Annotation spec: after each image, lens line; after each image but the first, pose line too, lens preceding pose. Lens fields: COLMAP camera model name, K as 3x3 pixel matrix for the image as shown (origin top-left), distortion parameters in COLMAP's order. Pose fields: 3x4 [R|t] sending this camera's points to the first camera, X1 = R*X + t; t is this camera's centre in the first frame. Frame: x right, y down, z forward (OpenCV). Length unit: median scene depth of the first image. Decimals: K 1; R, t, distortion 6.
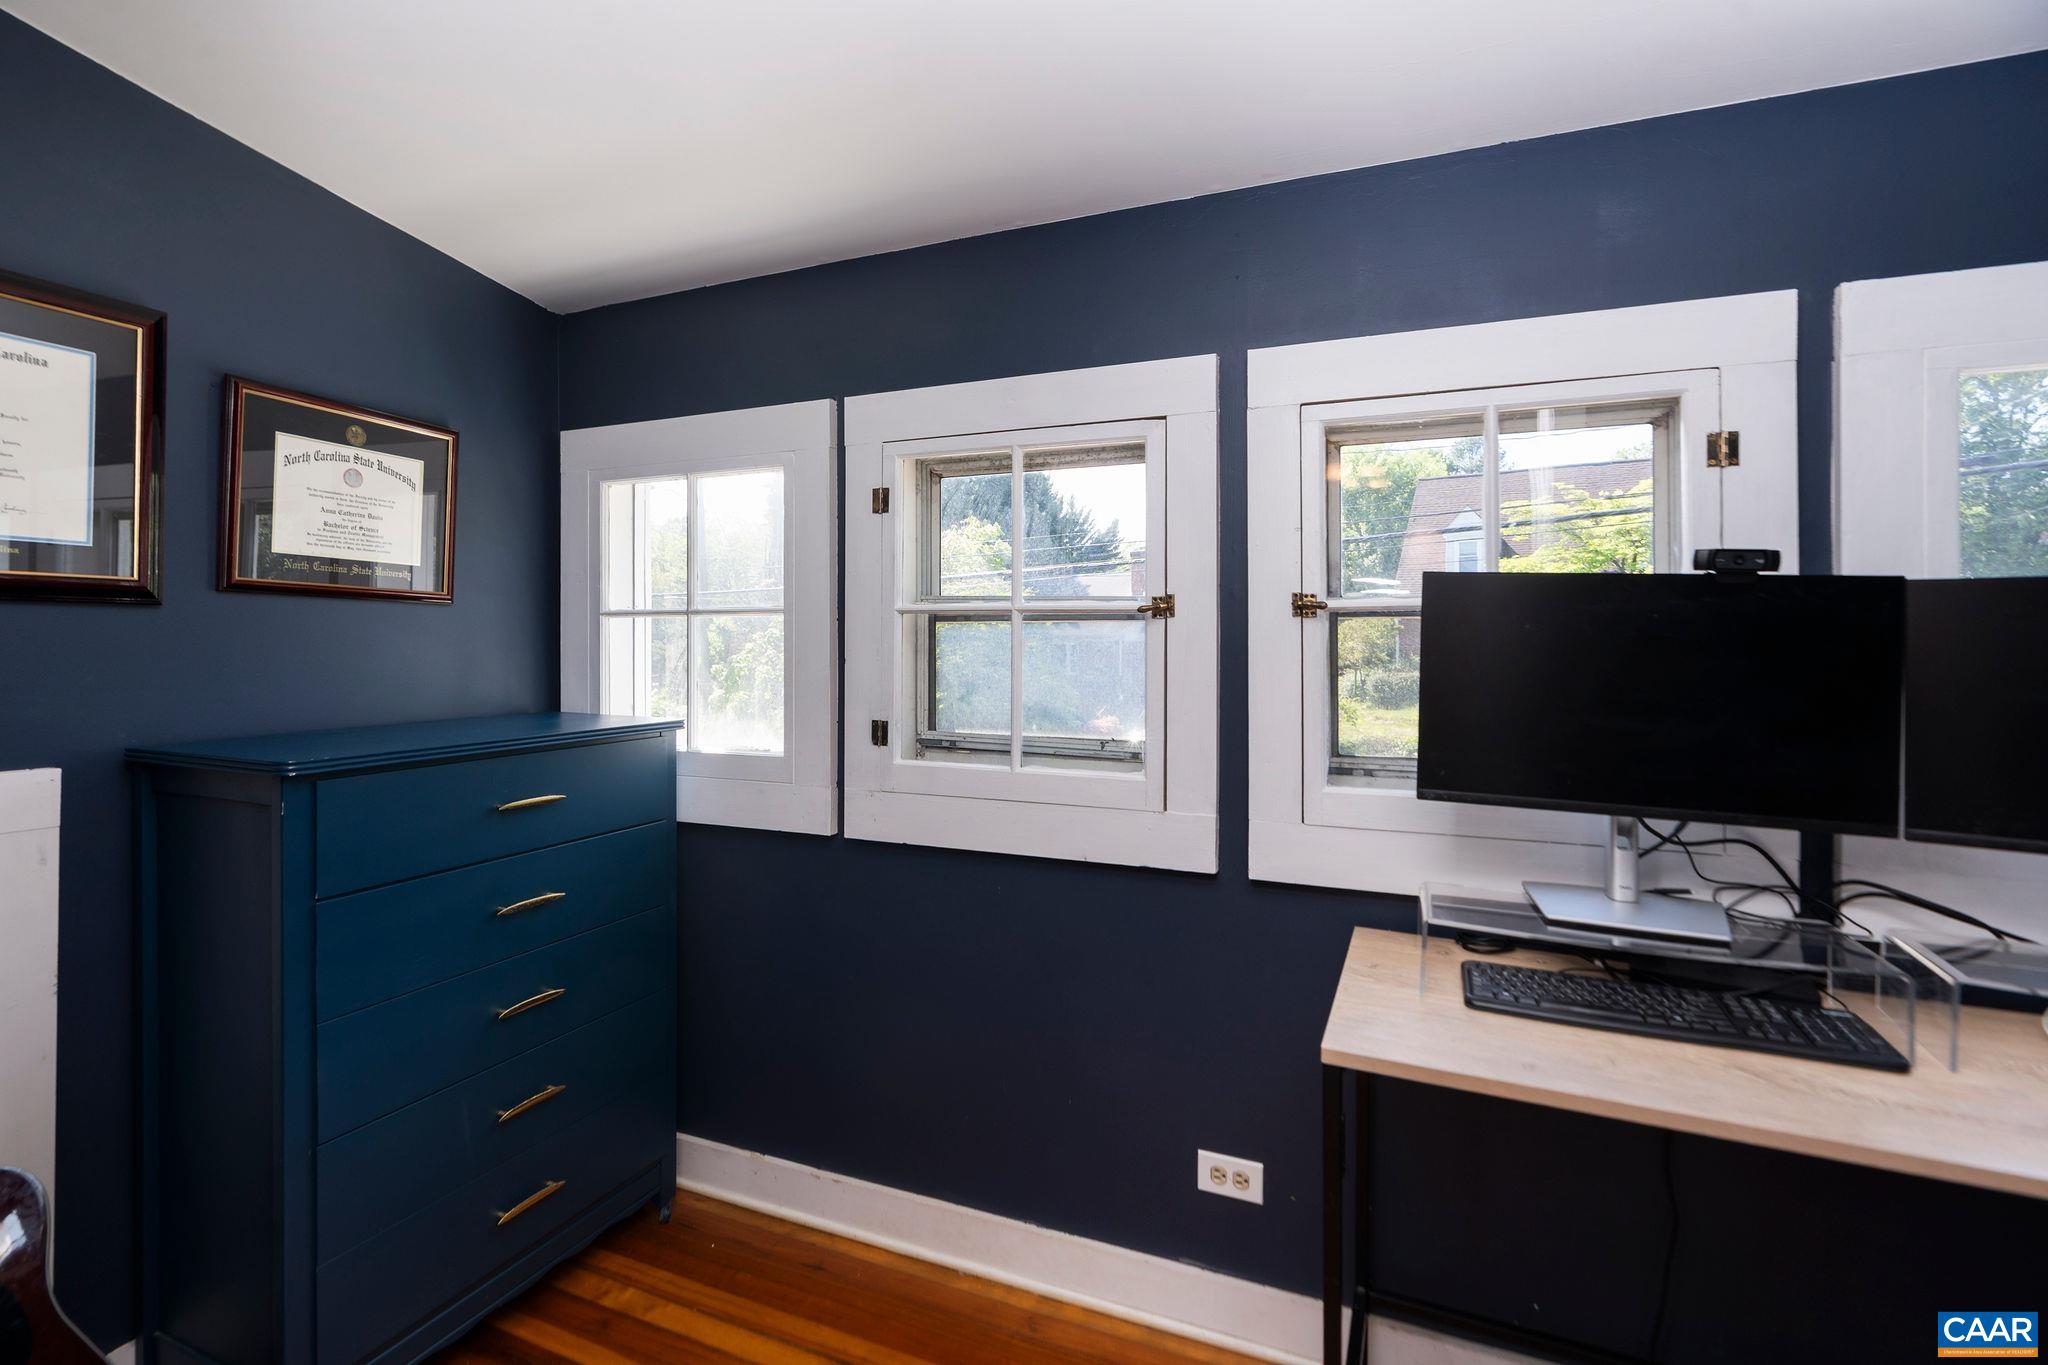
lens RADIAL K [[949.4, 0, 1016.6], [0, 949.4, 625.5], [0, 0, 1]] dist [-0.006667, 0.002396]
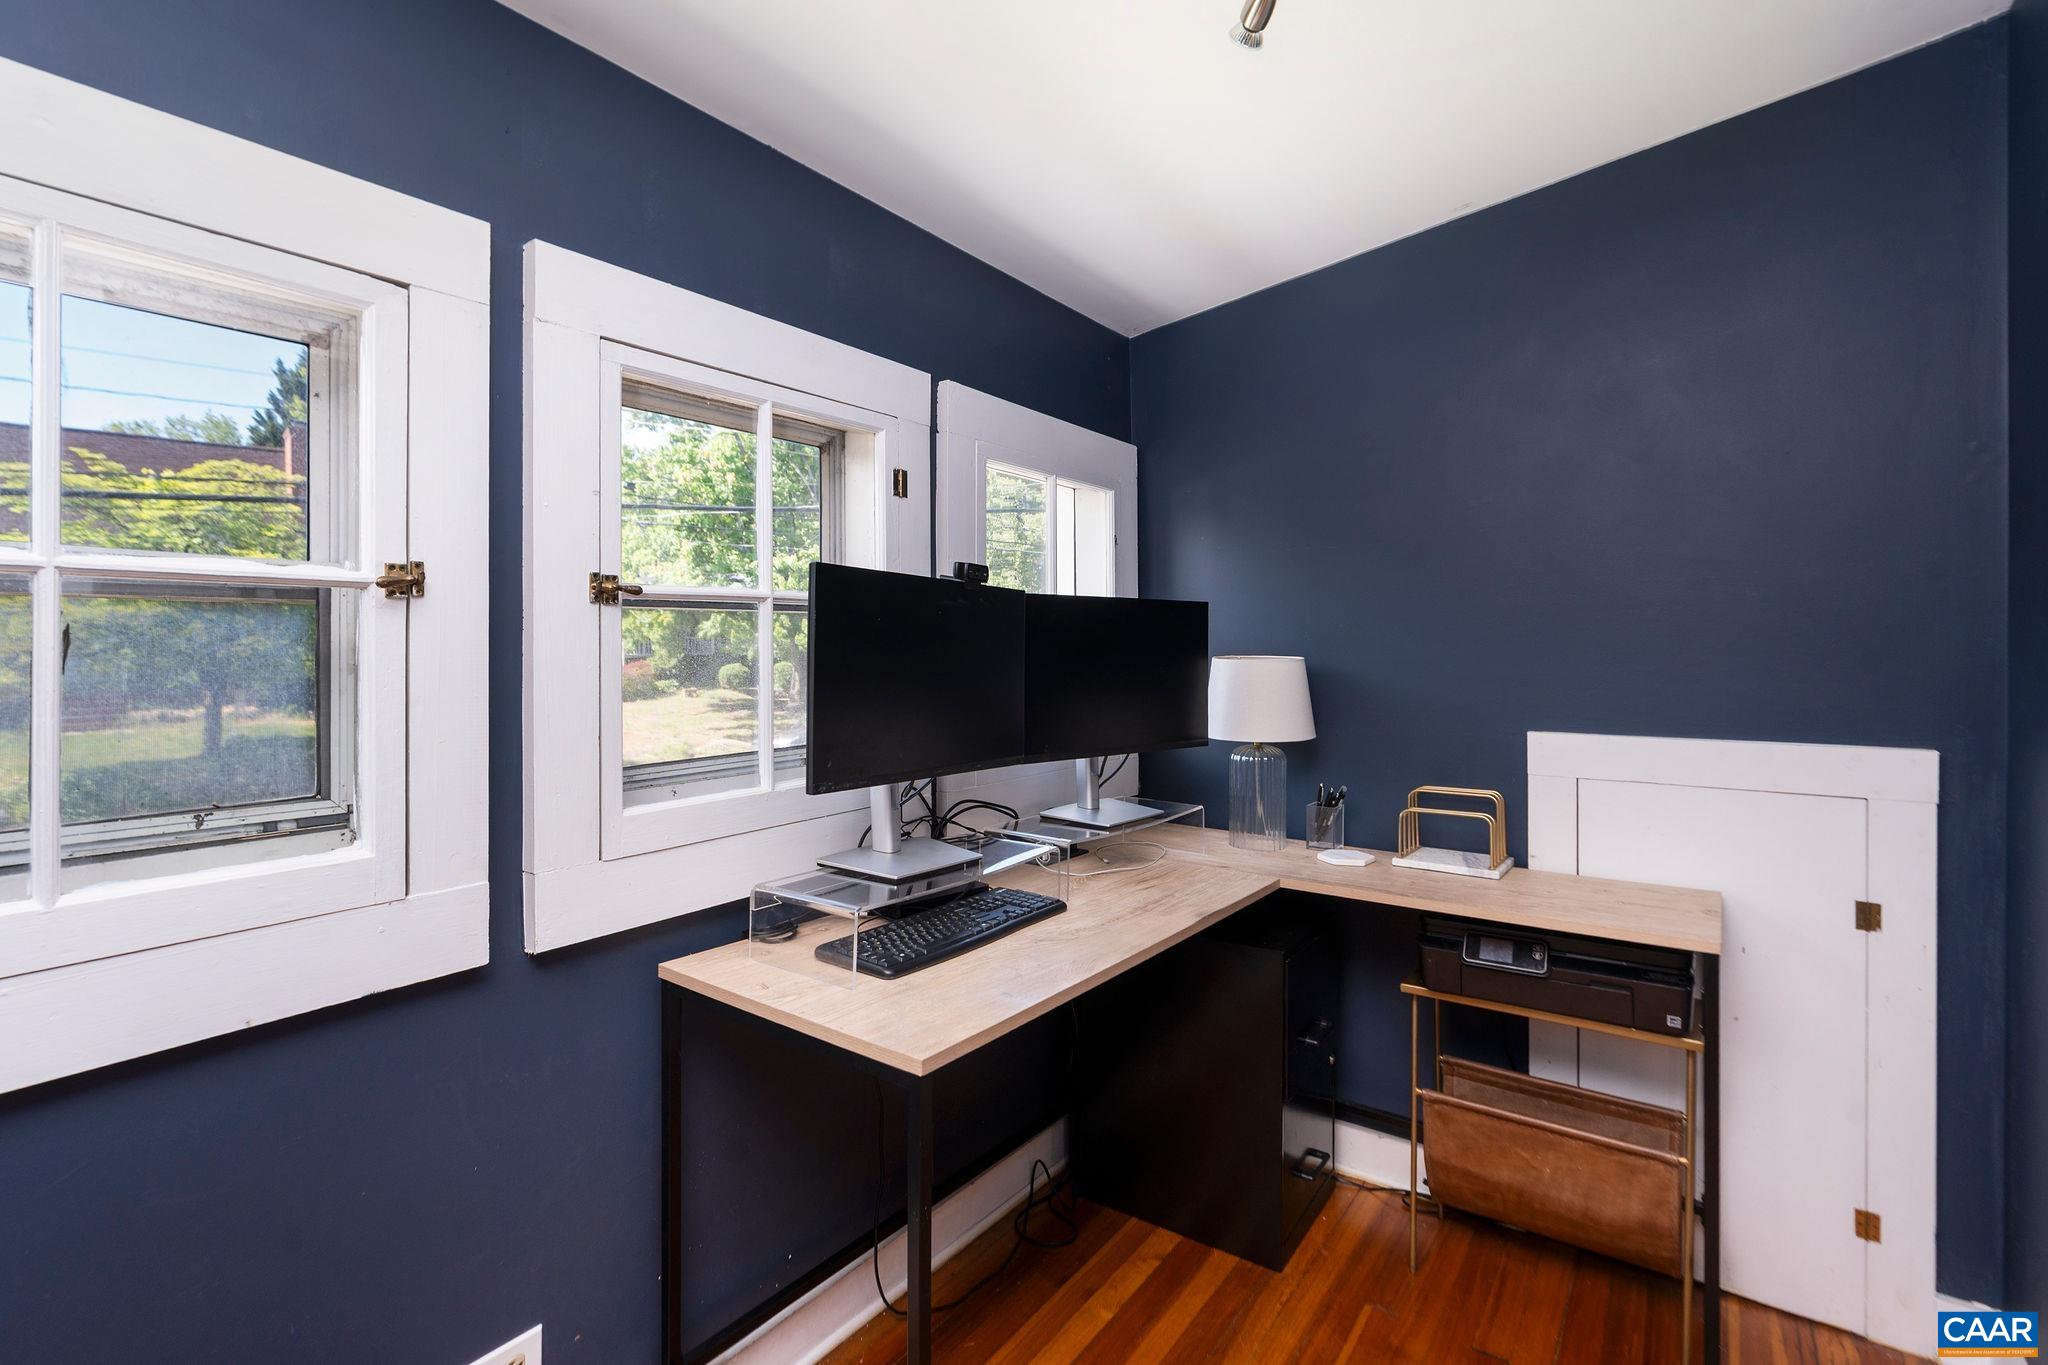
lens RADIAL K [[949.4, 0, 993.0], [0, 949.4, 641.1], [0, 0, 1]] dist [-0.006667, 0.002396]
pose [[0.238616, -0.004589, 0.971103, -0.377586], [-0.010334, 0.999920, 0.007265, 0.012760], [-0.971059, -0.011769, 0.238550, 0.465040]]
